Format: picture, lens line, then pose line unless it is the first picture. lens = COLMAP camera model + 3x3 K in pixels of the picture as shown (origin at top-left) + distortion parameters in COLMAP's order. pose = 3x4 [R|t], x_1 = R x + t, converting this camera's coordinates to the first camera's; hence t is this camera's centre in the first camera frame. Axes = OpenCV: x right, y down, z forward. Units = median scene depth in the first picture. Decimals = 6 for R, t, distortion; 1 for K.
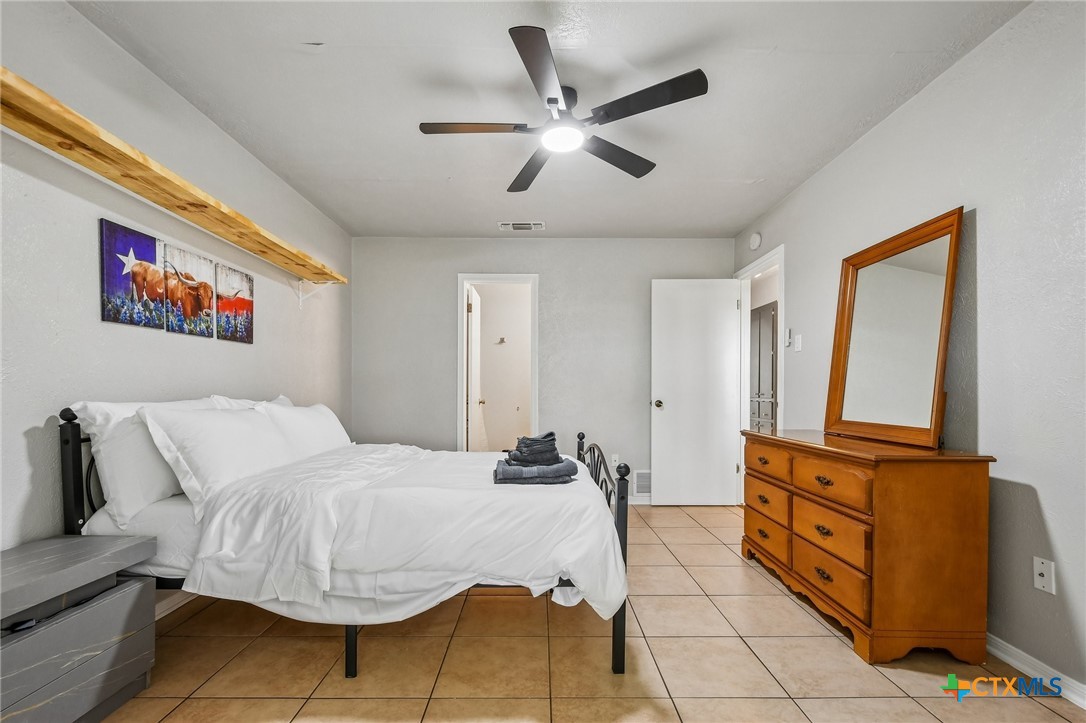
lens RADIAL K [[476.8, 0, 539.3], [0, 476.8, 395.0], [0, 0, 1]] dist [0.001461, -0.000443]
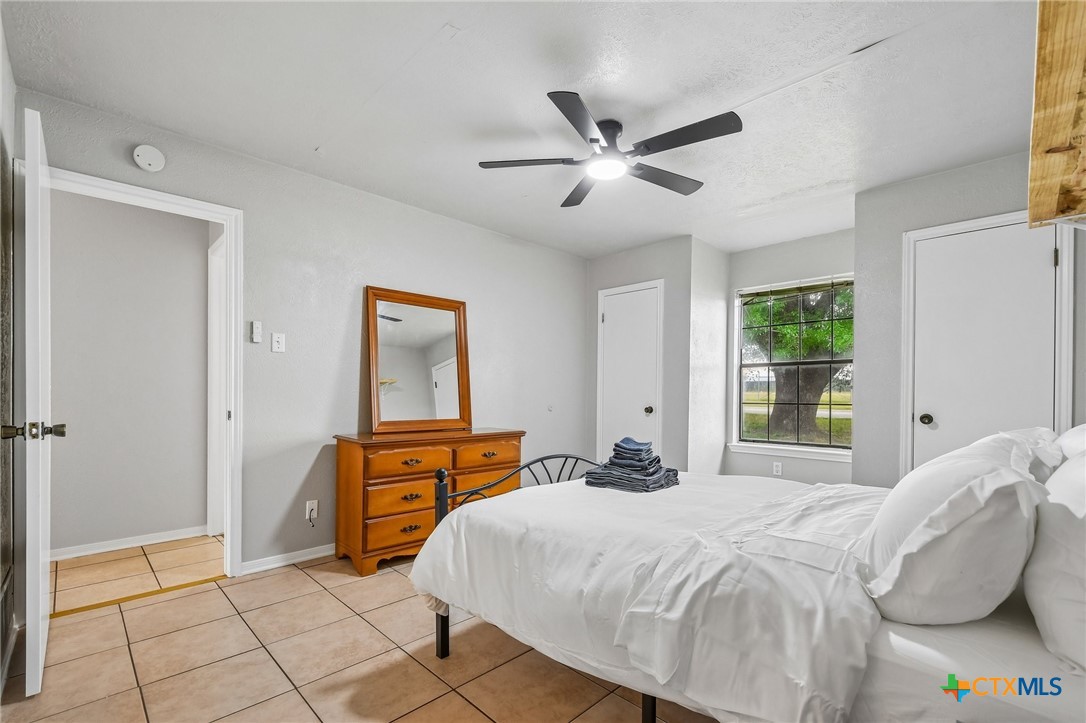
lens RADIAL K [[479.8, 0, 540.5], [0, 479.8, 394.7], [0, 0, 1]] dist [-0.001959, -0.001185]
pose [[-0.697810, -0.013522, 0.716155, -0.660116], [-0.007211, 0.999904, 0.011853, -0.040906], [-0.716246, 0.003107, -0.697840, 1.960788]]
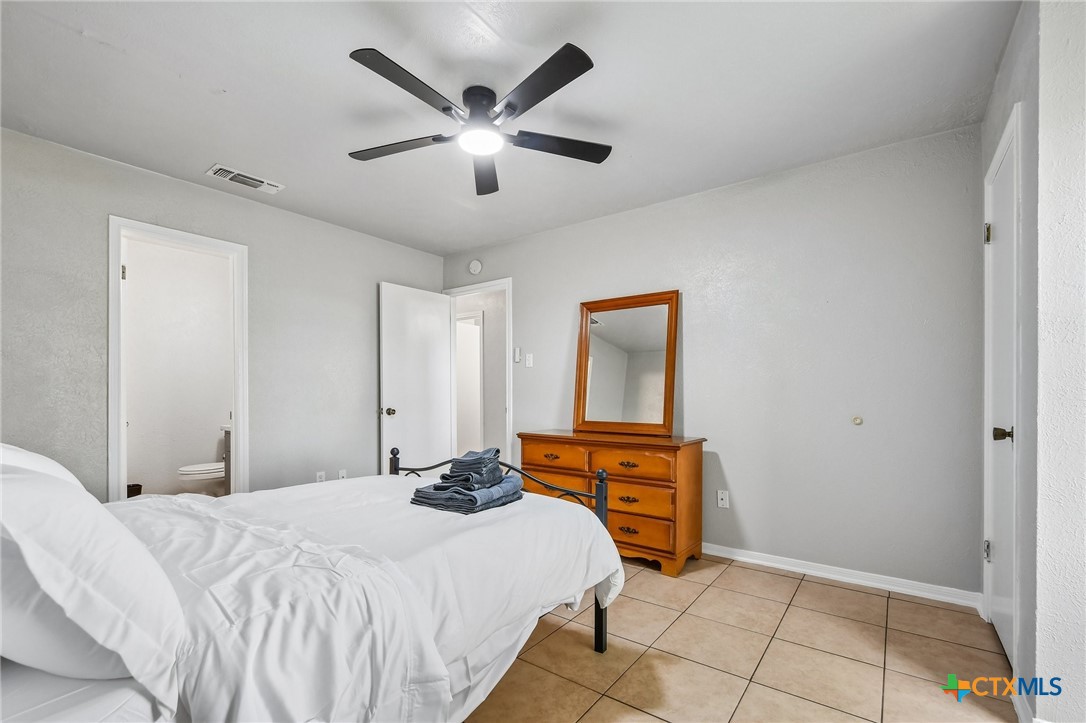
lens RADIAL K [[479.8, 0, 540.5], [0, 479.8, 394.7], [0, 0, 1]] dist [-0.001959, -0.001185]
pose [[0.599975, -0.004538, 0.800006, -0.684885], [0.006435, 0.999979, 0.000846, -0.029812], [-0.799993, 0.004640, 0.599992, 0.345121]]
